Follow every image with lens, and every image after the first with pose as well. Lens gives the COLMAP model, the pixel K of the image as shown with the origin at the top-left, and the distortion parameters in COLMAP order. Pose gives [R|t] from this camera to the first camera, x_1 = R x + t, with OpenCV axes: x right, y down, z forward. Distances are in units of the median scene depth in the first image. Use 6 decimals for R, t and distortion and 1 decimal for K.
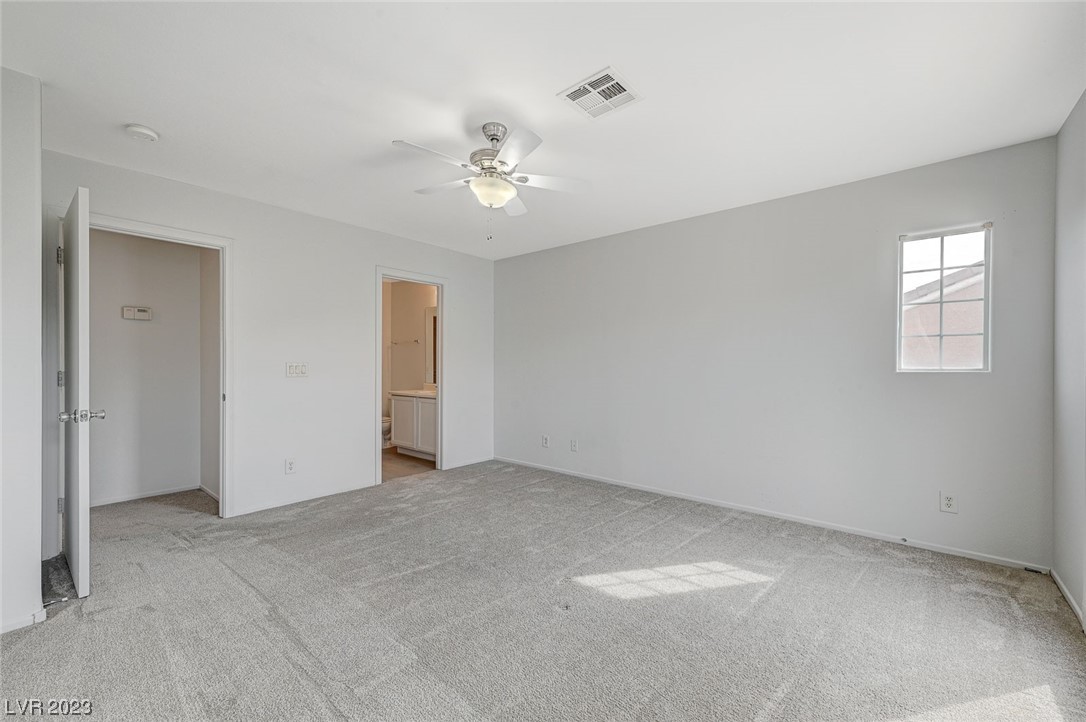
lens RADIAL K [[436.1, 0, 543.0], [0, 436.1, 361.0], [0, 0, 1]] dist [0.001407, 0.000568]
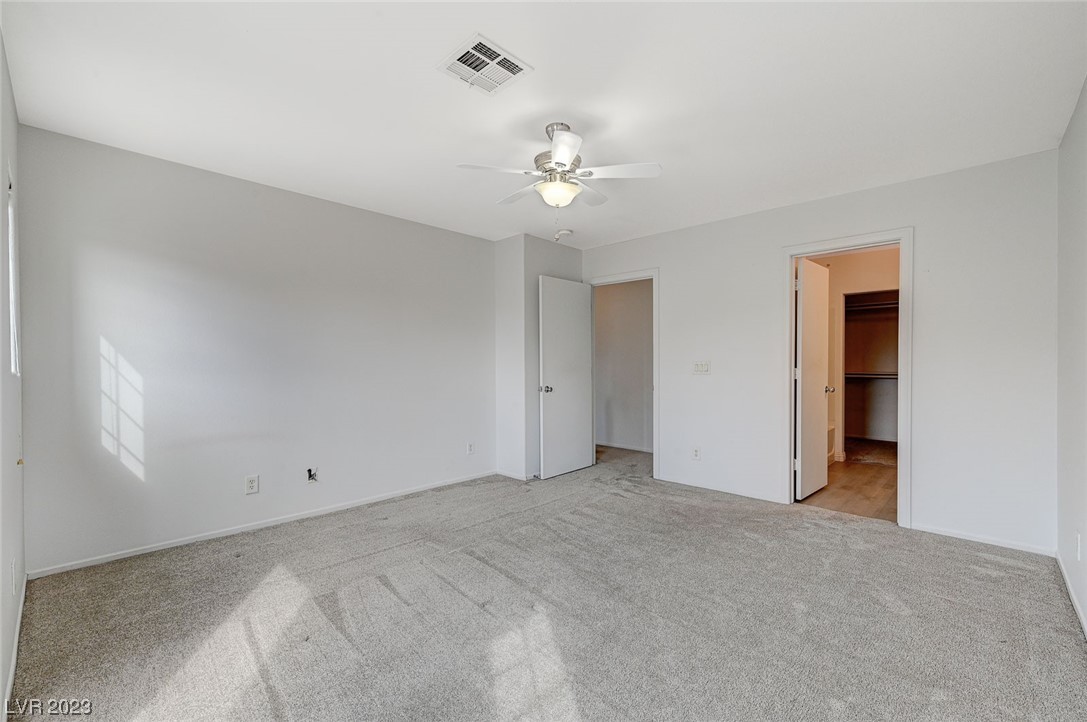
lens RADIAL K [[445.7, 0, 544.4], [0, 445.7, 364.0], [0, 0, 1]] dist [0.000274, 0.000050]
pose [[-0.037051, -0.001427, -0.999312, 0.646354], [0.006053, 0.999980, -0.001653, 0.009299], [0.999295, -0.006110, -0.037041, 0.710232]]
